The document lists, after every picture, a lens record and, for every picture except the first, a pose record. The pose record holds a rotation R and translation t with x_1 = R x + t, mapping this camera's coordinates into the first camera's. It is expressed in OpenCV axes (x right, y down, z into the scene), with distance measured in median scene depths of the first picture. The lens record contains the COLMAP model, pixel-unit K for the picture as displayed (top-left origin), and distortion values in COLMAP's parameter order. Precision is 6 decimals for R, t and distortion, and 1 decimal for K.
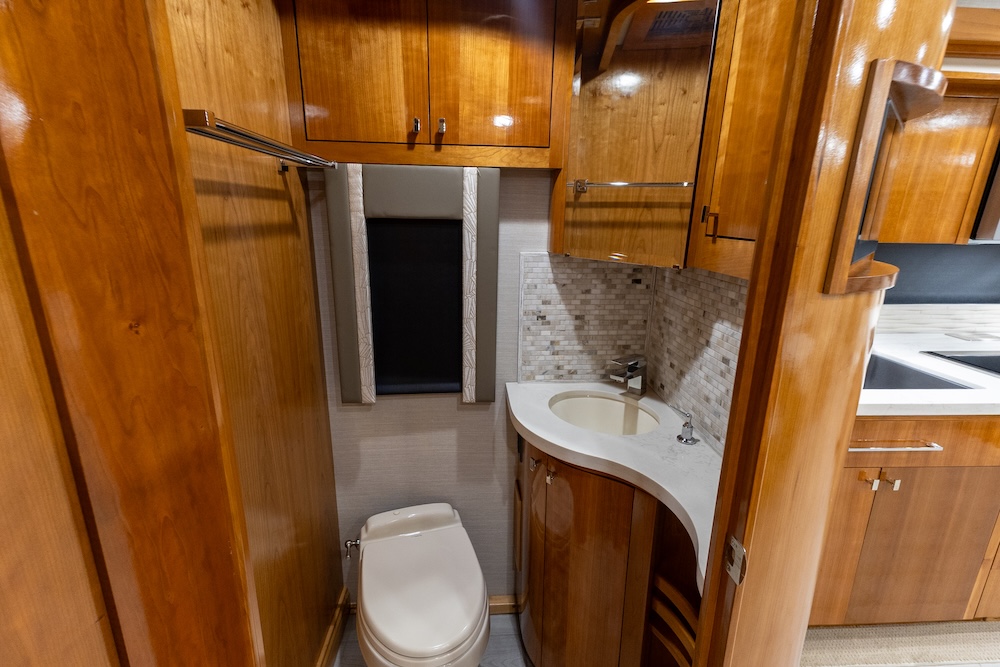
lens RADIAL K [[456.3, 0, 504.7], [0, 456.3, 335.1], [0, 0, 1]] dist [0.025230, -0.006374]
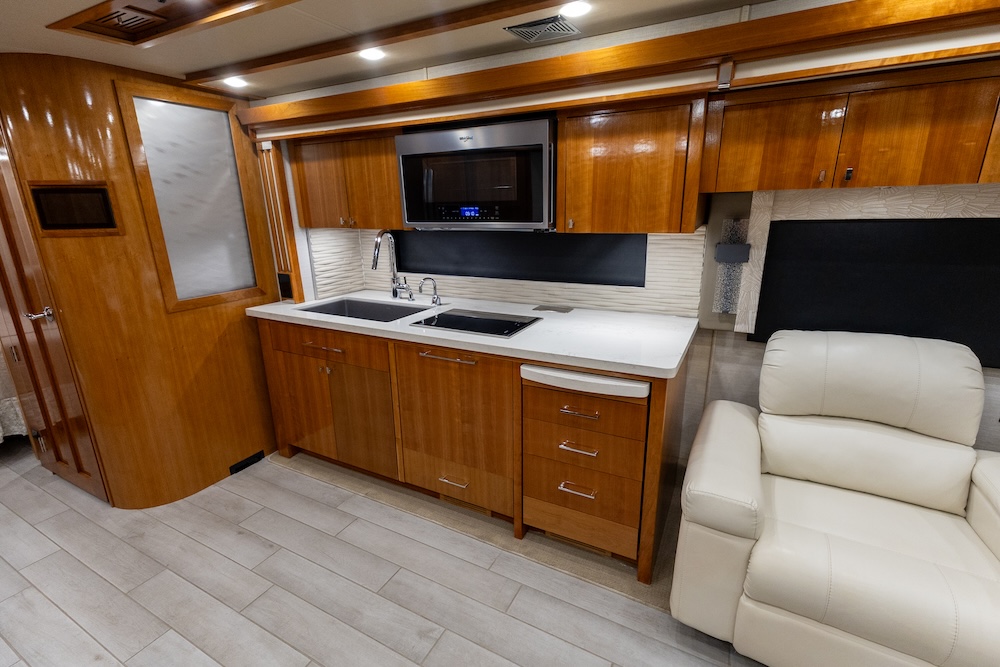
lens RADIAL K [[456.3, 0, 497.6], [0, 456.3, 332.9], [0, 0, 1]] dist [0.025230, -0.006374]
pose [[0.845020, 0.113275, -0.522600, 2.092052], [-0.110868, 0.993183, 0.036008, 0.052152], [0.523116, 0.027512, 0.851818, -0.109264]]
